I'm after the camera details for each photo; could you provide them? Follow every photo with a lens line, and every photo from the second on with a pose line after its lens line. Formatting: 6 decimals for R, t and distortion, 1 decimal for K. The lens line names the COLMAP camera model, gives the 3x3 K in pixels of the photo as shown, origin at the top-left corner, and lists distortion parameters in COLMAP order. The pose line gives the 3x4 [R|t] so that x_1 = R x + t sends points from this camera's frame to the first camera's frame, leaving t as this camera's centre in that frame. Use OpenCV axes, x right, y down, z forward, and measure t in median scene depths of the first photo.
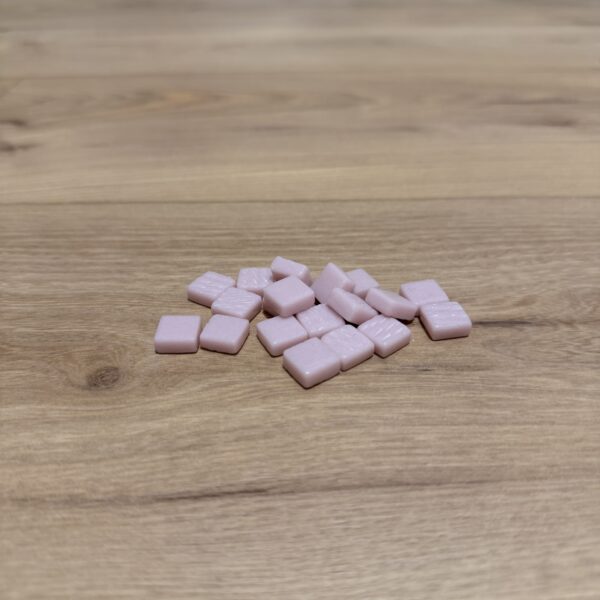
lens RADIAL K [[572.6, 0, 301.7], [0, 572.6, 299.9], [0, 0, 1]] dist [0.162177, -0.485407]
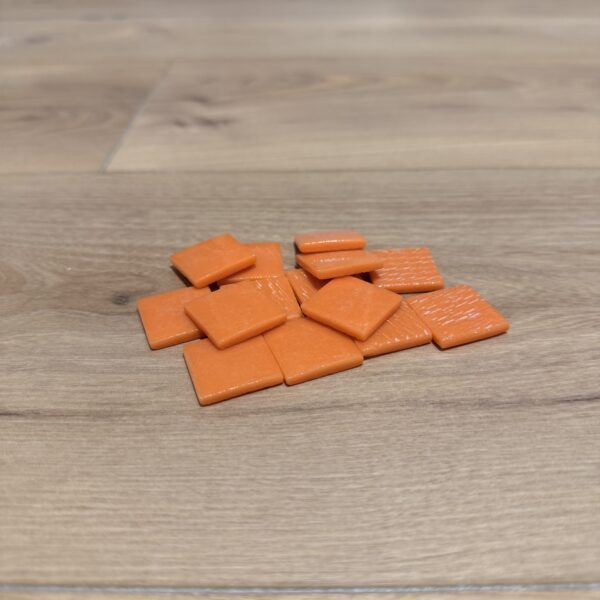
lens RADIAL K [[570.1, 0, 300.8], [0, 570.1, 298.2], [0, 0, 1]] dist [0.153636, -0.453839]
pose [[0.999982, 0.002390, -0.005519, -0.654323], [-0.002355, 0.999977, 0.006426, 0.109563], [0.005534, -0.006412, 0.999964, -0.146953]]
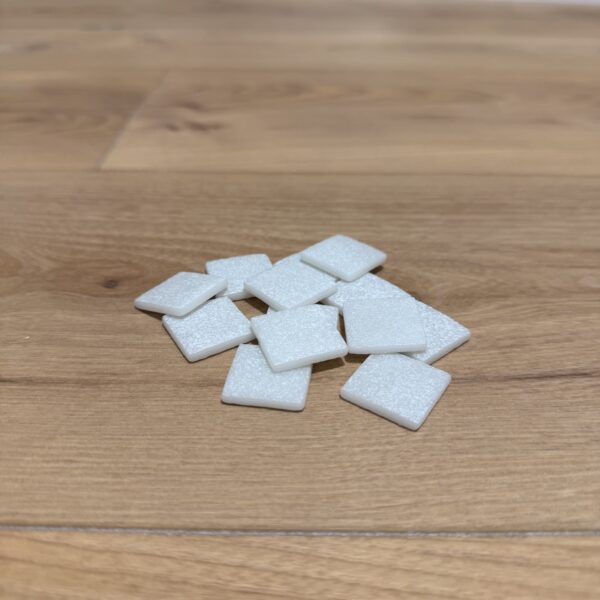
lens RADIAL K [[571.1, 0, 297.0], [0, 571.1, 299.6], [0, 0, 1]] dist [0.146704, -0.444861]
pose [[0.999767, 0.021558, 0.001059, -0.619144], [-0.021537, 0.999624, -0.016976, 0.172223], [-0.001425, 0.016949, 0.999855, -0.239250]]
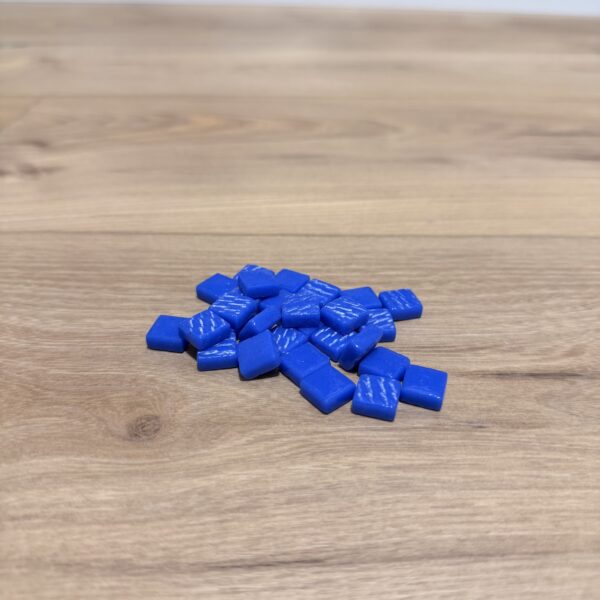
lens RADIAL K [[572.6, 0, 299.2], [0, 572.6, 301.2], [0, 0, 1]] dist [0.155698, -0.467316]
pose [[0.999758, 0.021981, -0.000751, -0.094623], [-0.021991, 0.999598, -0.017902, -0.067263], [0.000357, 0.017914, 0.999839, 0.038451]]
